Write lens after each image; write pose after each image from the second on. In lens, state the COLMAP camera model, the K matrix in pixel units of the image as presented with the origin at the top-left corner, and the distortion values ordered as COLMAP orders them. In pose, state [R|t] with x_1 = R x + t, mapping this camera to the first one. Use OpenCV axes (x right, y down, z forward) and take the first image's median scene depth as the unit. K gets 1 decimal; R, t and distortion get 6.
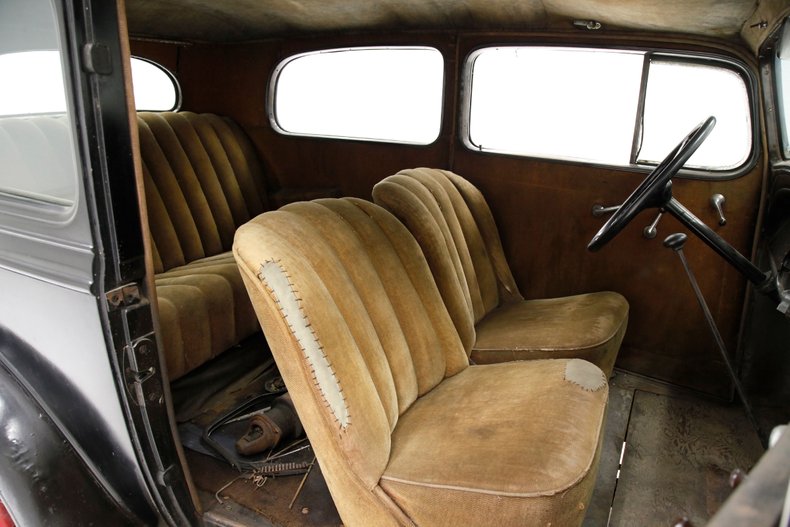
lens RADIAL K [[536.1, 0, 395.0], [0, 536.1, 263.5], [0, 0, 1]] dist [-0.144826, 0.087969]
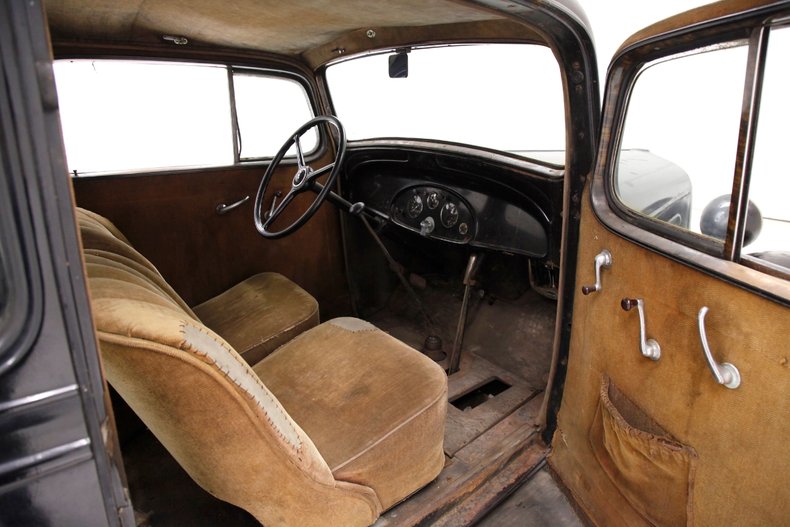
lens RADIAL K [[536.1, 0, 395.0], [0, 536.1, 263.5], [0, 0, 1]] dist [-0.144826, 0.087969]
pose [[0.432842, -0.286098, 0.854866, -0.477693], [0.283129, 0.943461, 0.172392, -0.089306], [-0.855854, 0.167419, 0.489372, 0.183834]]
